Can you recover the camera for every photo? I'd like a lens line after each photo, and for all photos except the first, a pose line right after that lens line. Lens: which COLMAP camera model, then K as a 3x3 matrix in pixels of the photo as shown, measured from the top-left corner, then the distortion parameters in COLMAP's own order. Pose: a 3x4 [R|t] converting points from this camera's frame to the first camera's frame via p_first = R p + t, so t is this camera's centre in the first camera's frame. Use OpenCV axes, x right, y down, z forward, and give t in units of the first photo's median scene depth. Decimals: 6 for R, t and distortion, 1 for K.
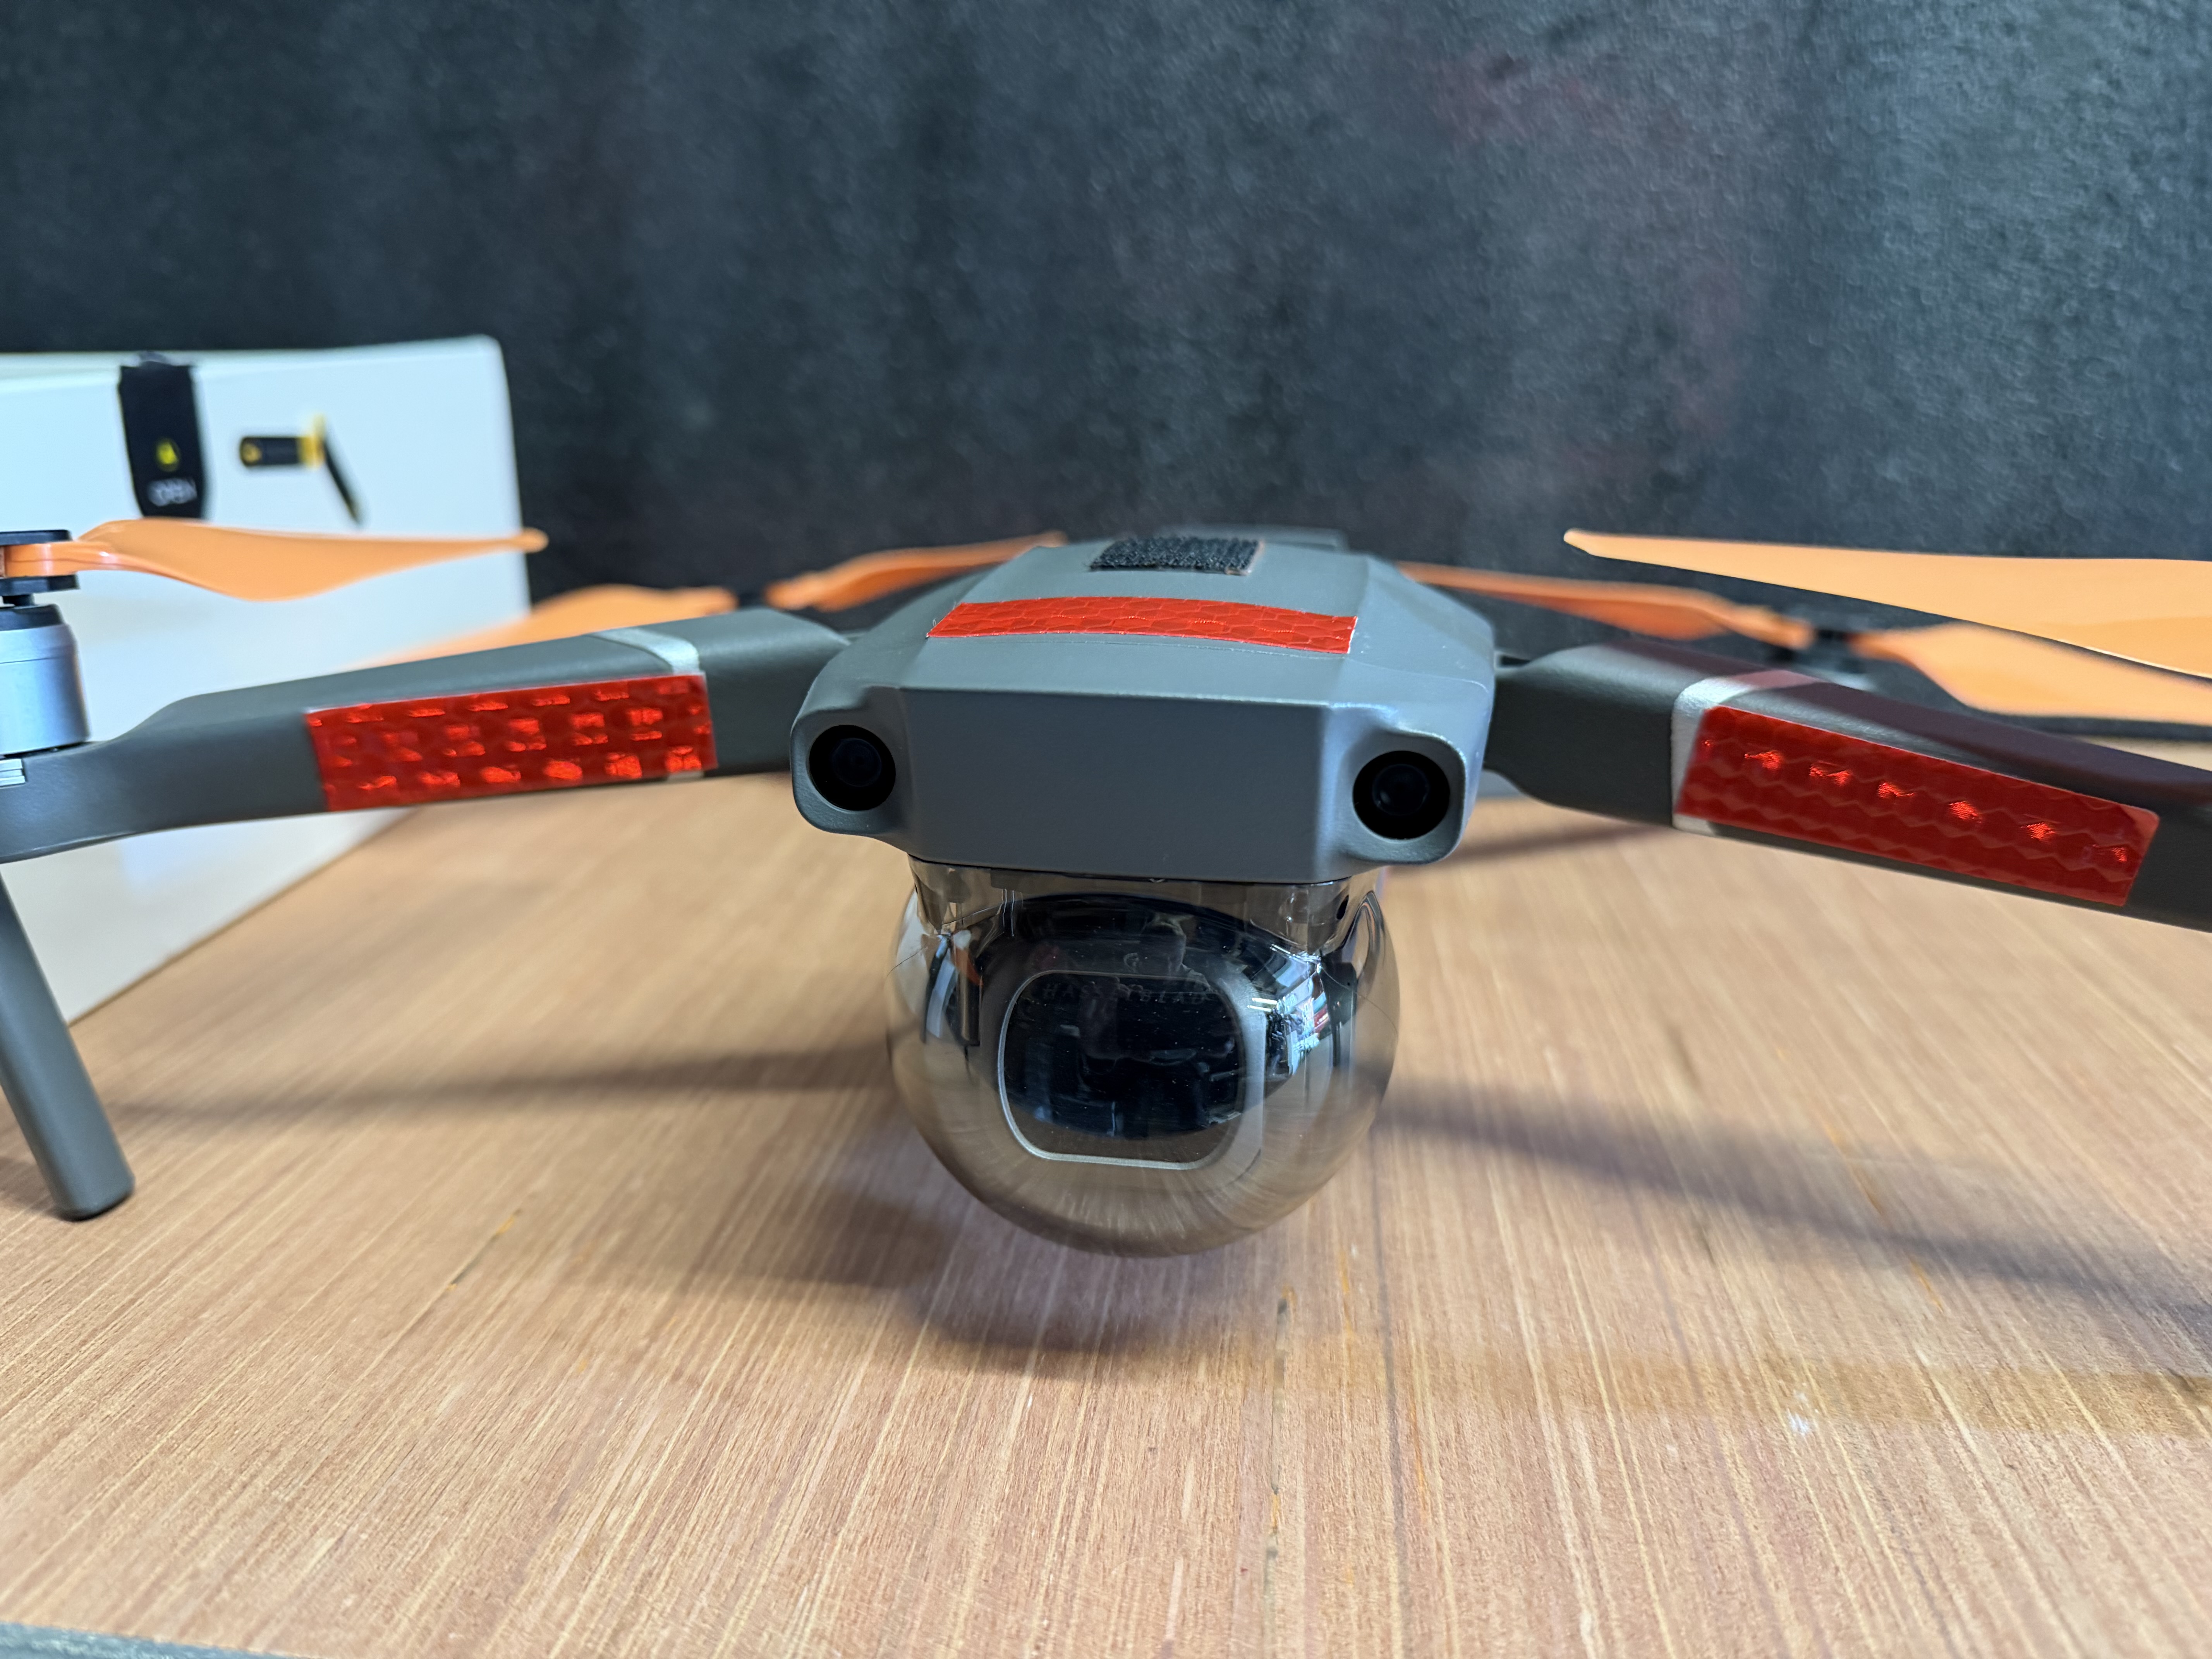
lens RADIAL K [[1676.1, 0, 1106.0], [0, 1676.1, 829.5], [0, 0, 1]] dist [-0.056464, 0.012040]
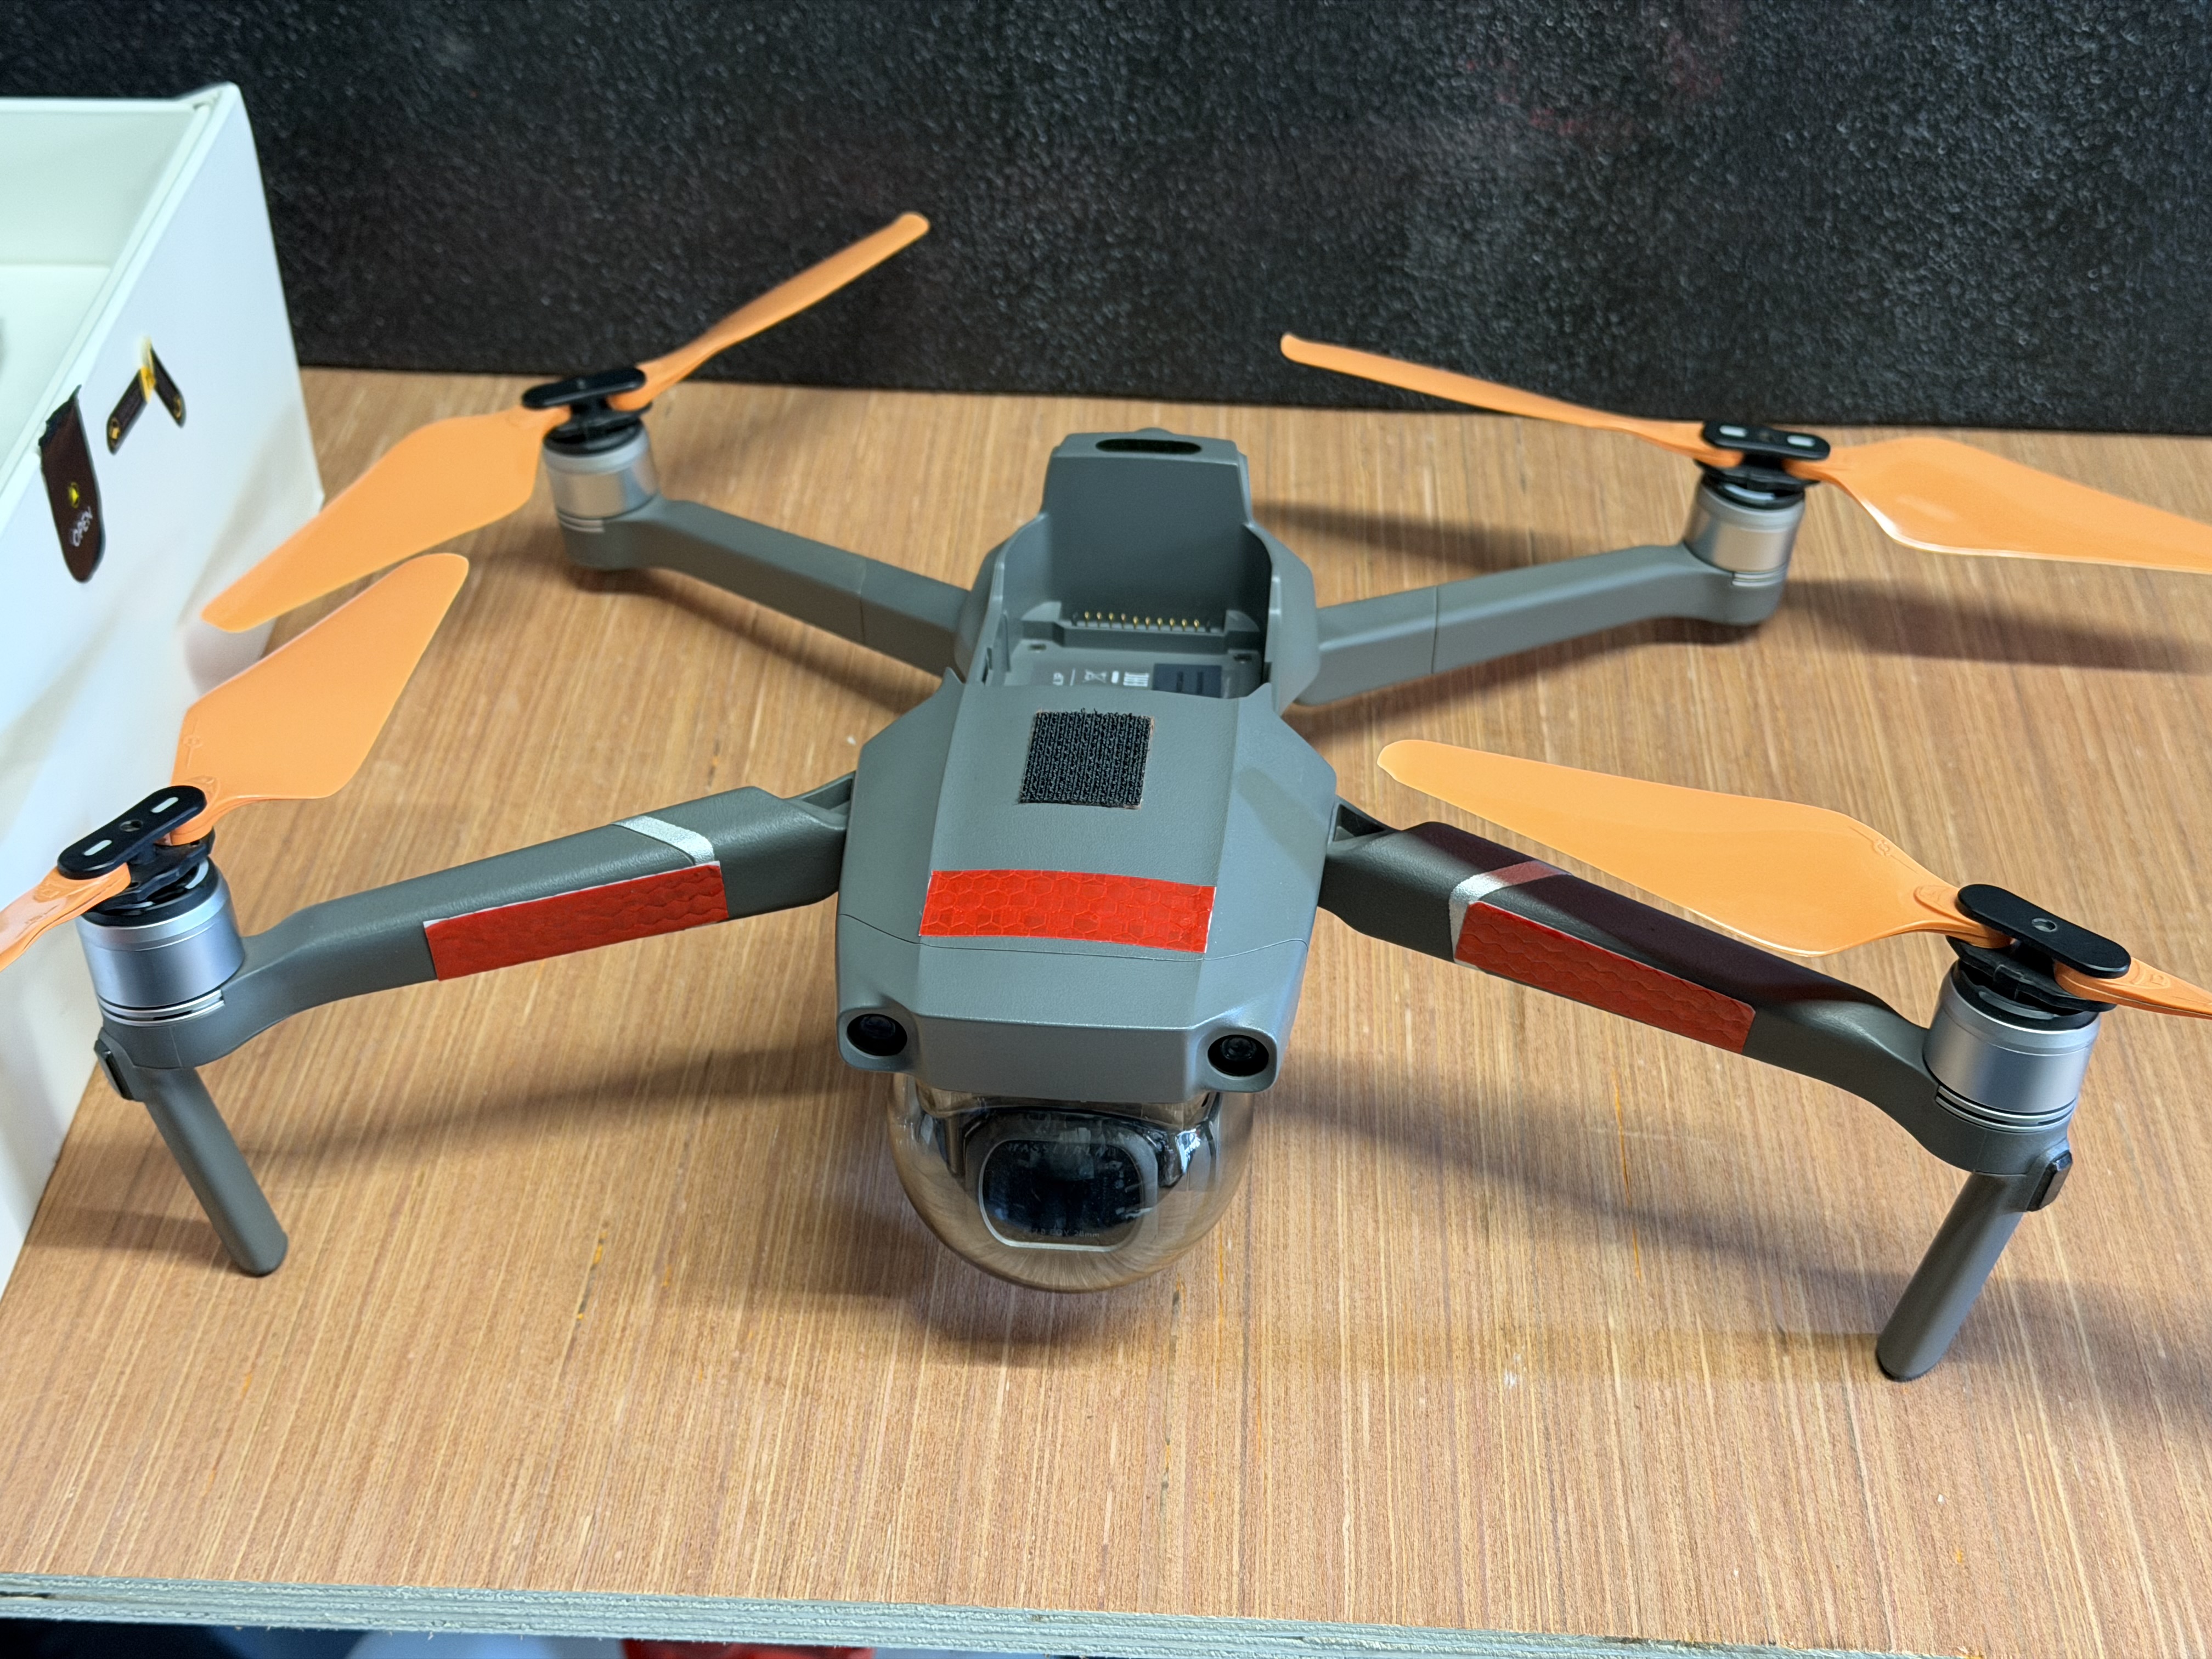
lens RADIAL K [[3254.3, 0, 1106.0], [0, 3254.3, 829.5], [0, 0, 1]] dist [0.190180, -0.474992]
pose [[0.997766, -0.045992, 0.048450, -0.078691], [0.026818, 0.940025, 0.340051, -1.164612], [-0.061184, -0.337992, 0.939158, -1.664987]]
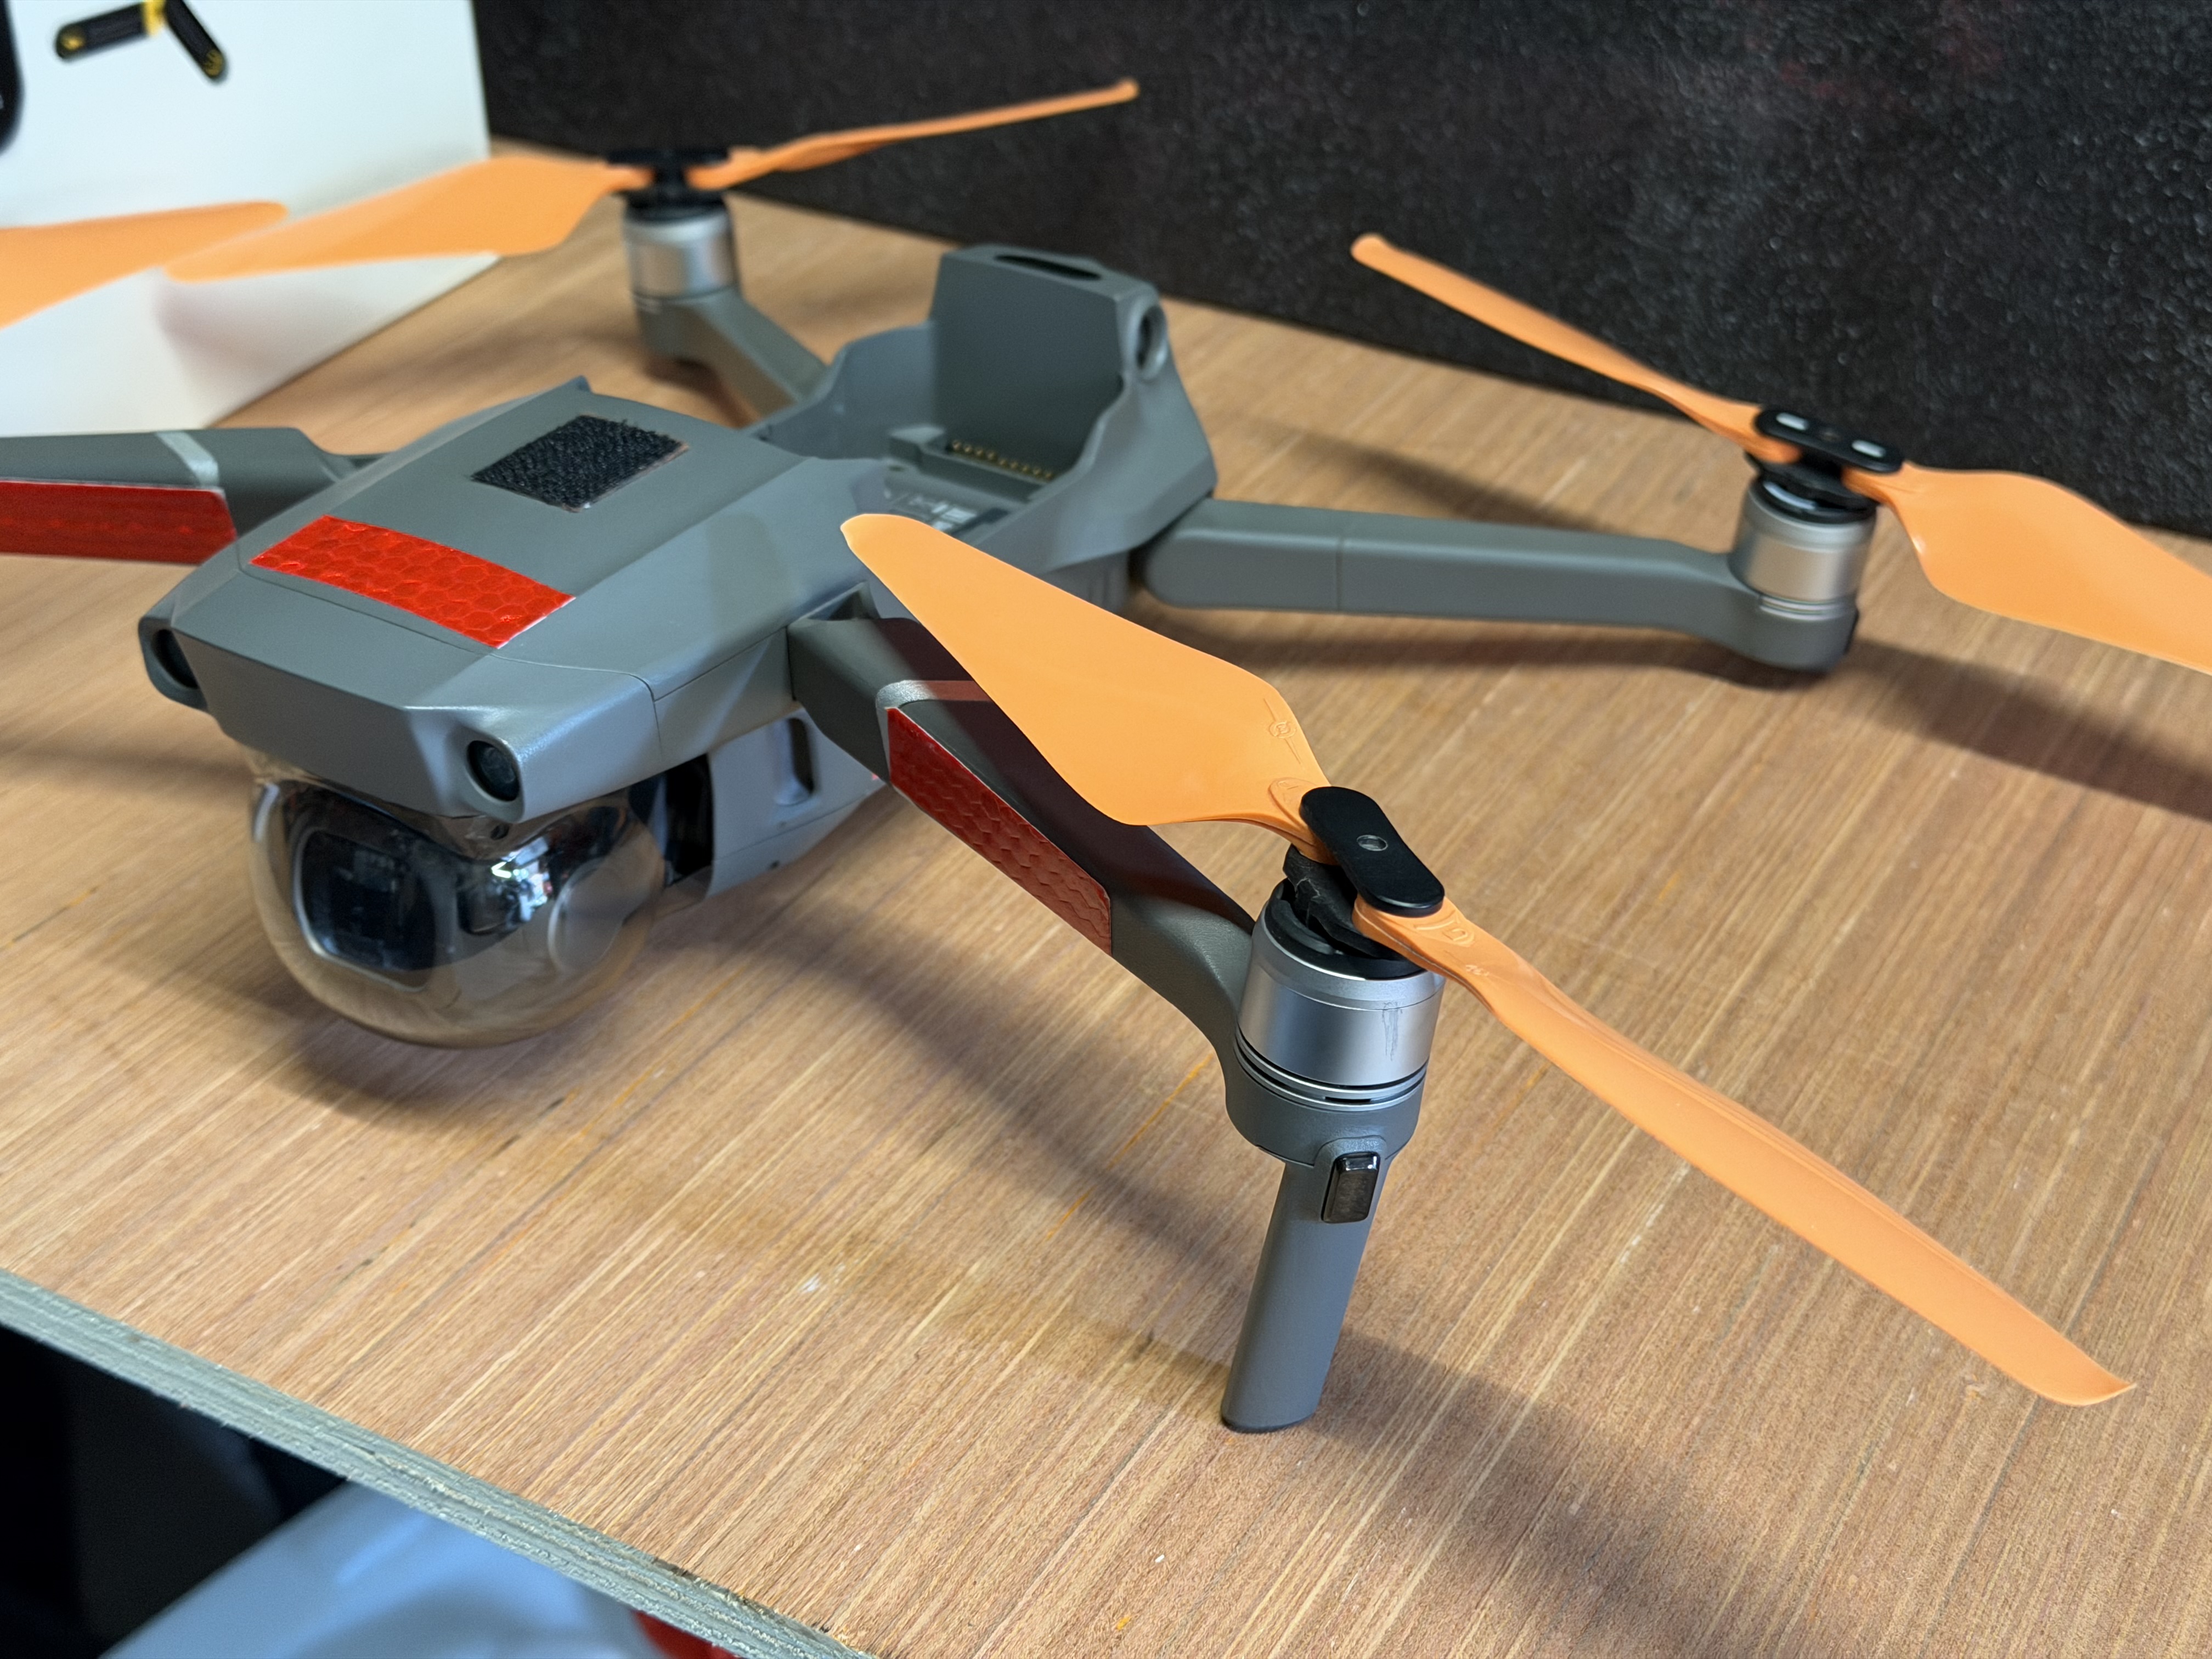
lens RADIAL K [[3254.3, 0, 1106.0], [0, 3254.3, 829.5], [0, 0, 1]] dist [0.190180, -0.474992]
pose [[0.920063, 0.203695, -0.334652, 1.401302], [-0.110928, 0.954699, 0.276125, -0.697285], [0.375737, -0.216930, 0.900979, -1.113577]]
